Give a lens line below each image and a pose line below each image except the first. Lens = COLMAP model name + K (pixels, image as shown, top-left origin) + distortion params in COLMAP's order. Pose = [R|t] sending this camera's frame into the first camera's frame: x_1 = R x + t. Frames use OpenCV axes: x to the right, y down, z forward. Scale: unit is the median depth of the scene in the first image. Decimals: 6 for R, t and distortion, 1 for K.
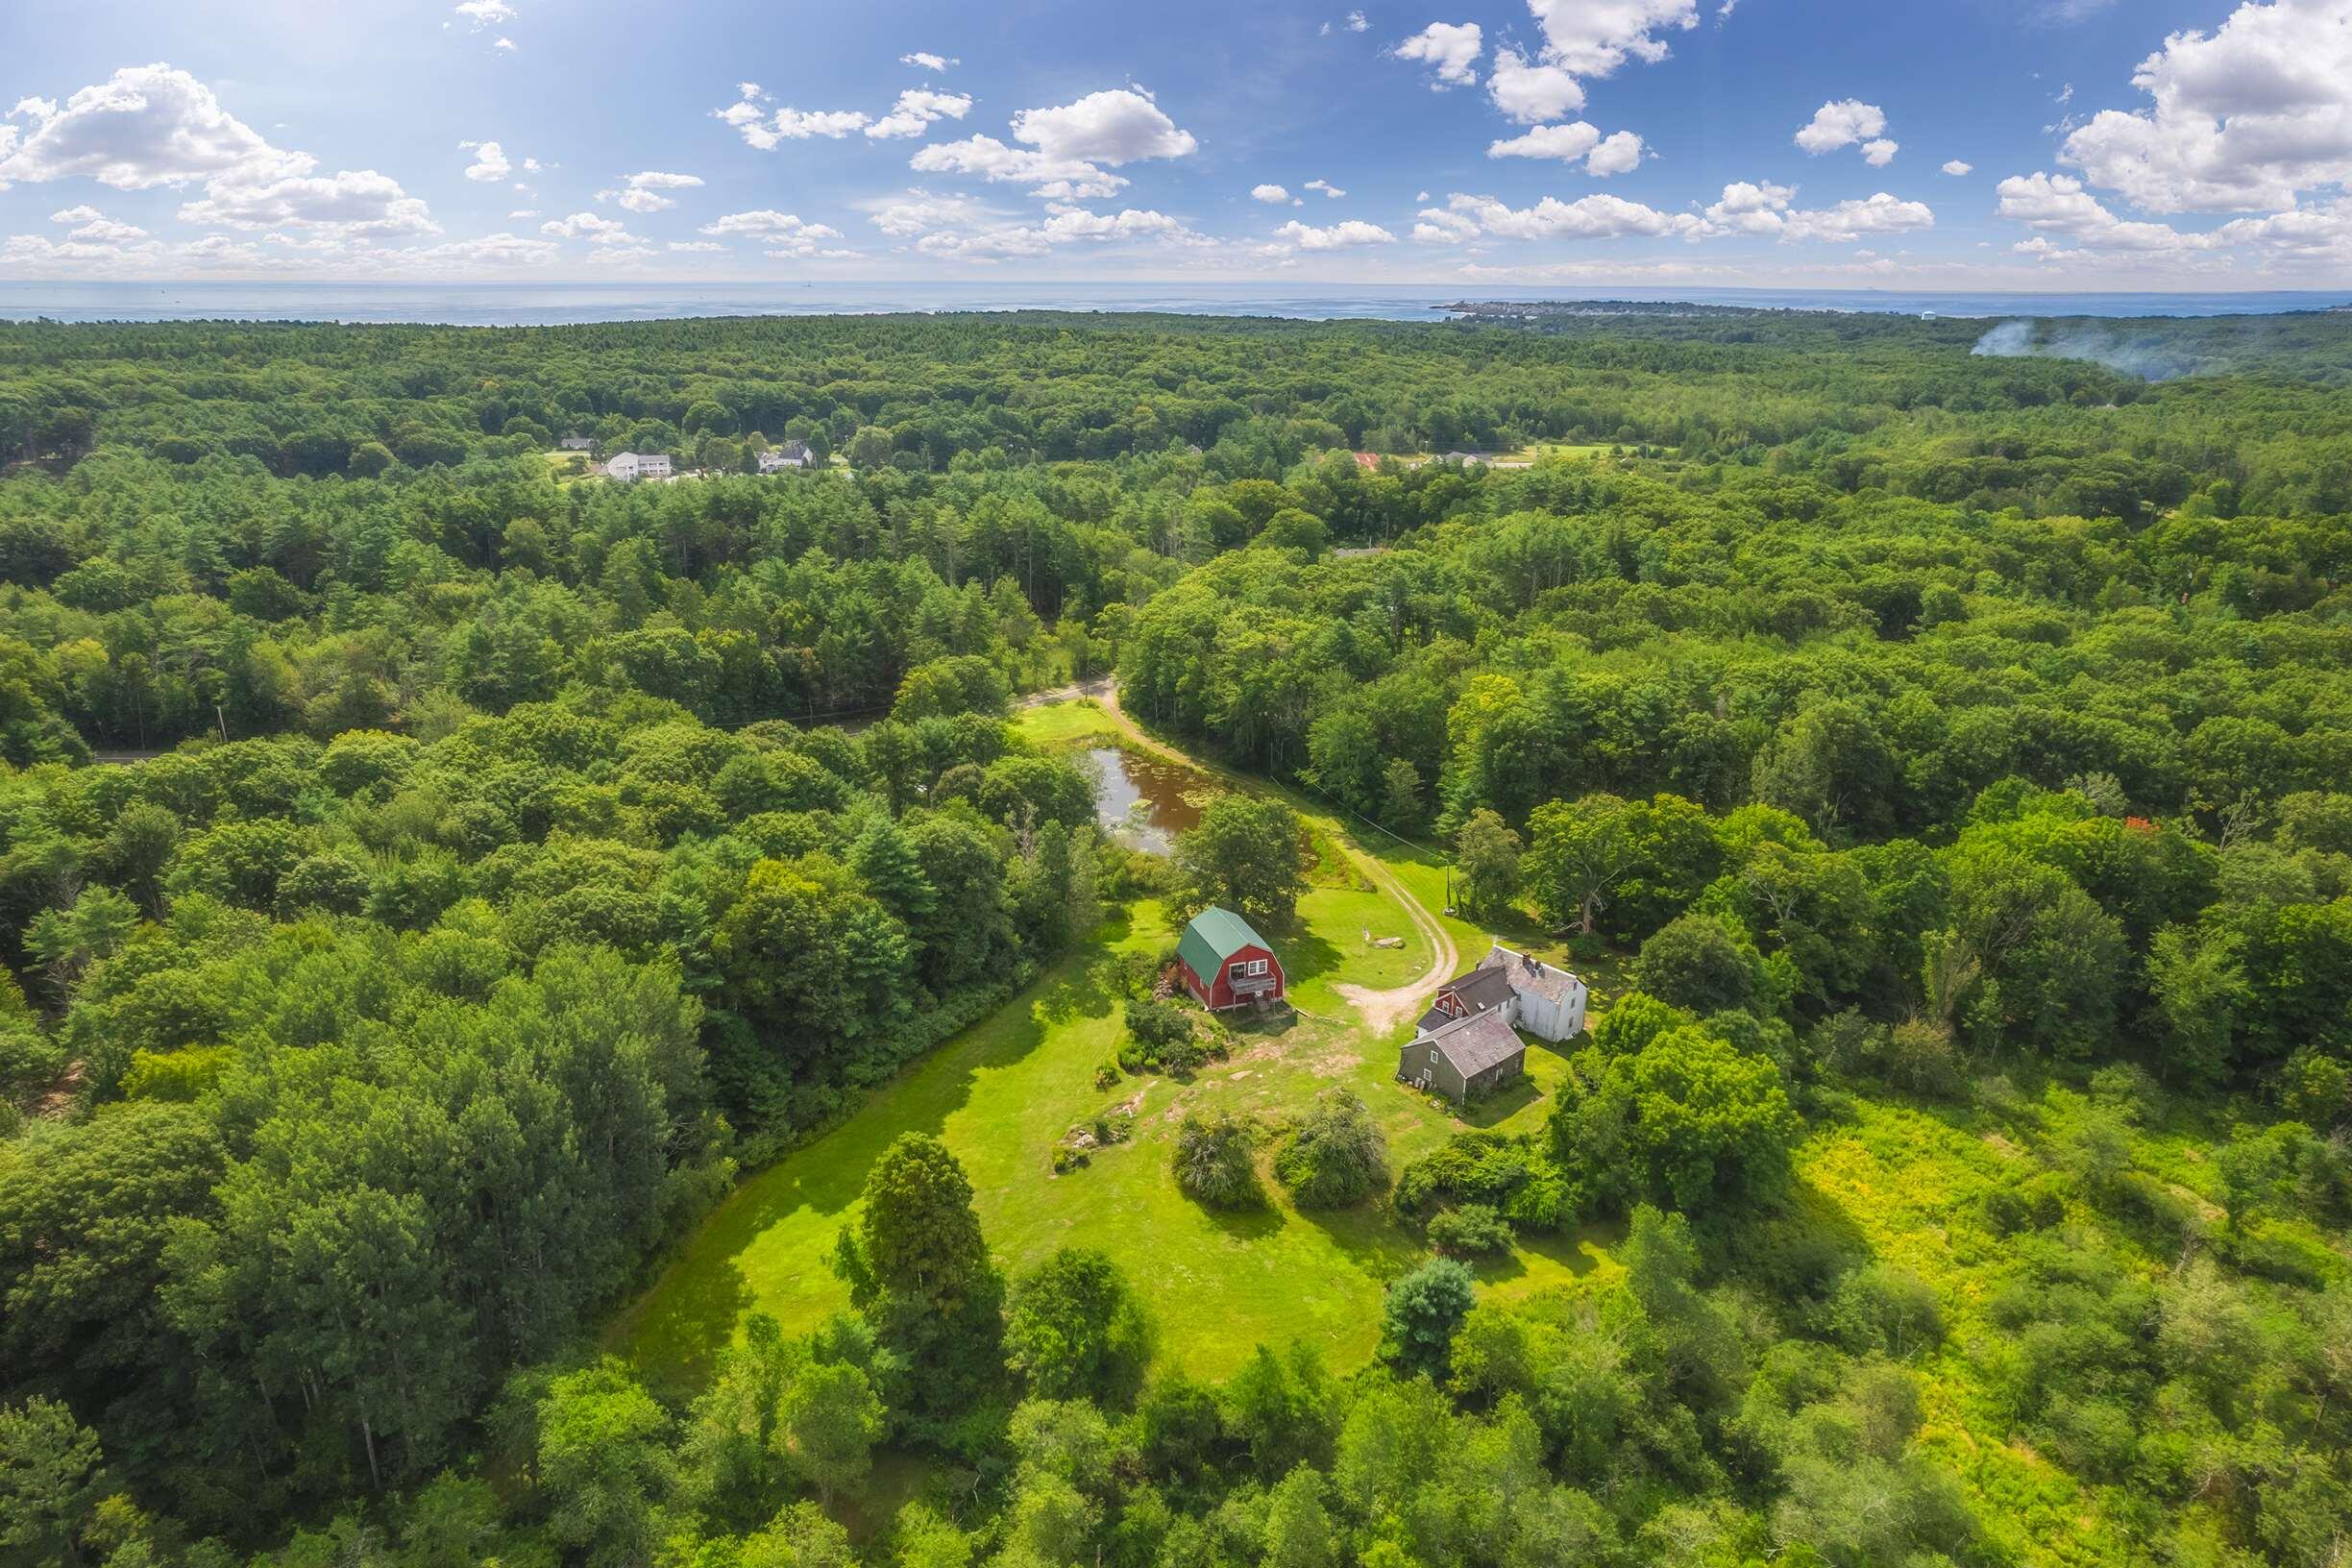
lens RADIAL K [[1524.0, 0, 1182.9], [0, 1524.0, 721.8], [0, 0, 1]] dist [-0.061065, 0.060163]
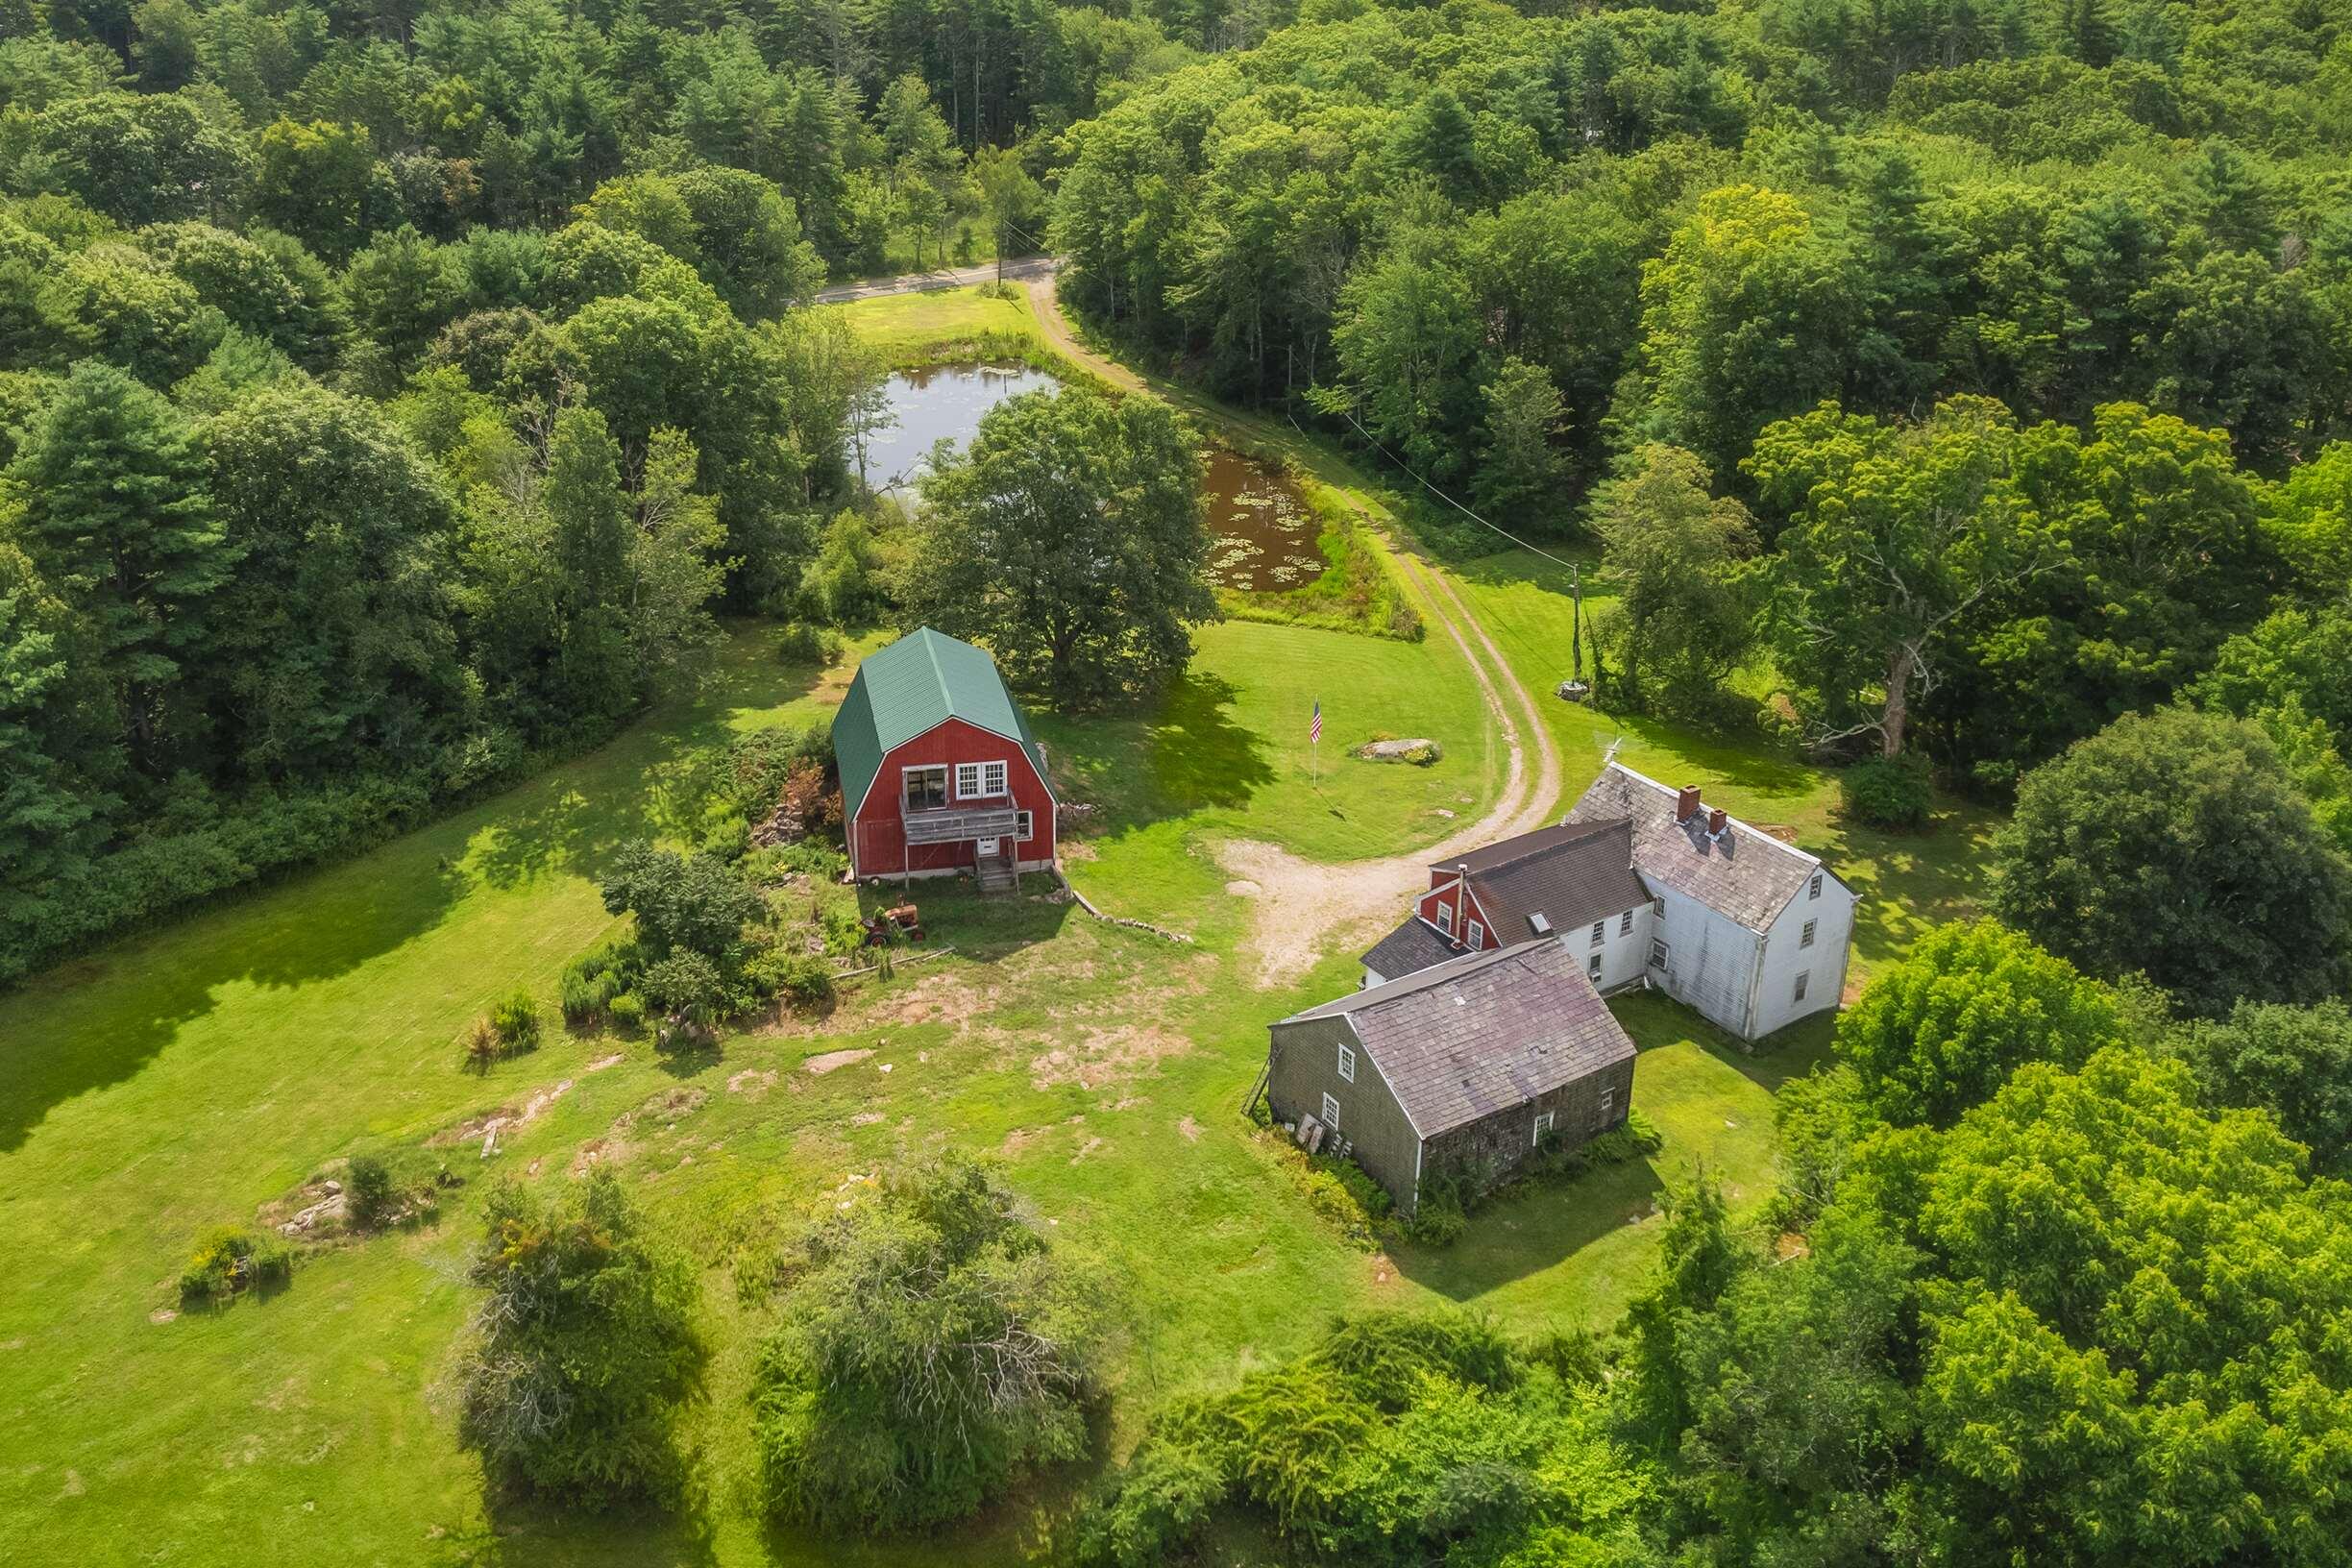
lens RADIAL K [[1993.1, 0, 1176.0], [0, 1993.1, 585.3], [0, 0, 1]] dist [-0.041876, 0.015426]
pose [[0.986131, 0.047130, -0.159135, 0.175118], [-0.039991, 0.998057, 0.047771, 0.084620], [0.161078, -0.040744, 0.986100, 0.502841]]
